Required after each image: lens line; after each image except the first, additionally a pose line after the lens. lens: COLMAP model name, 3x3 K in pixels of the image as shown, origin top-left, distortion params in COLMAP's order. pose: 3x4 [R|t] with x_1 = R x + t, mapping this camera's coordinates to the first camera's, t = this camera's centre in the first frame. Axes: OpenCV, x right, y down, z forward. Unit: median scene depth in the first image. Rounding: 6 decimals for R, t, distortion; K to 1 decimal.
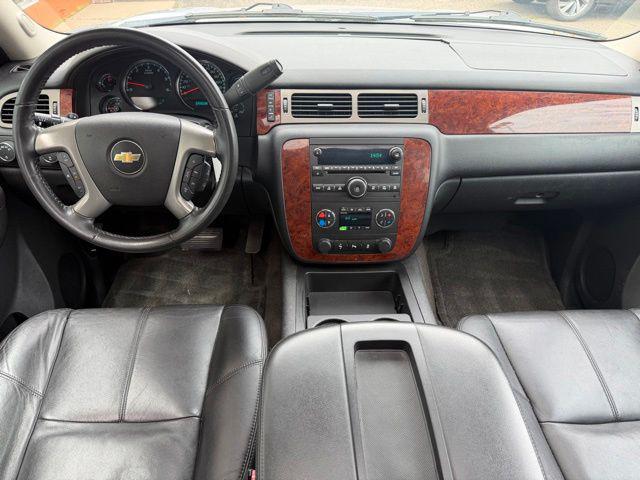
lens RADIAL K [[457.8, 0, 325.2], [0, 457.8, 241.9], [0, 0, 1]] dist [0.042976, -0.036702]
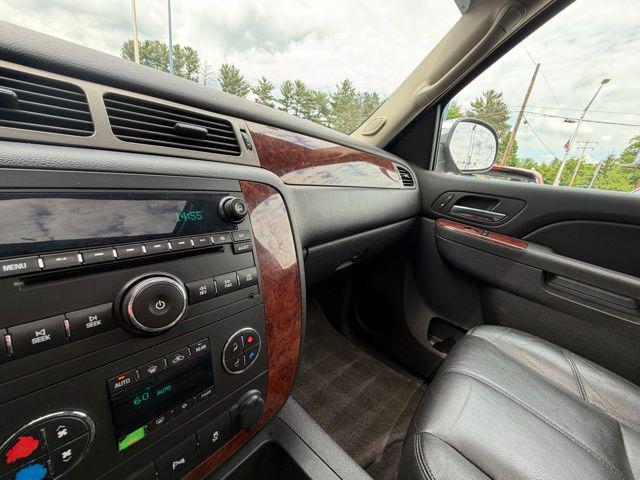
lens RADIAL K [[257.1, 0, 323.1], [0, 257.1, 239.6], [0, 0, 1]] dist [-0.000237, 0.000343]
pose [[0.687854, -0.139916, 0.712236, 0.022712], [0.335649, 0.931344, -0.141200, -0.091267], [-0.643580, 0.336187, 0.687592, 0.752653]]
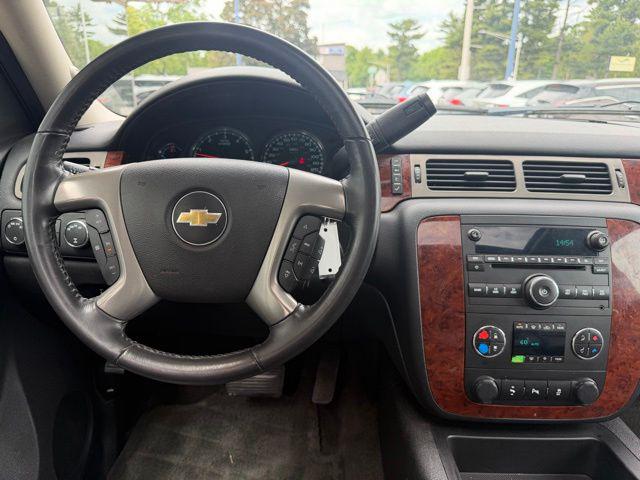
lens RADIAL K [[459.6, 0, 322.1], [0, 459.6, 242.1], [0, 0, 1]] dist [0.026423, -0.042710]
pose [[0.998713, 0.017721, -0.047517, -0.196728], [-0.032271, 0.944855, -0.325895, 0.032346], [0.039122, 0.327009, 0.944211, 0.369428]]
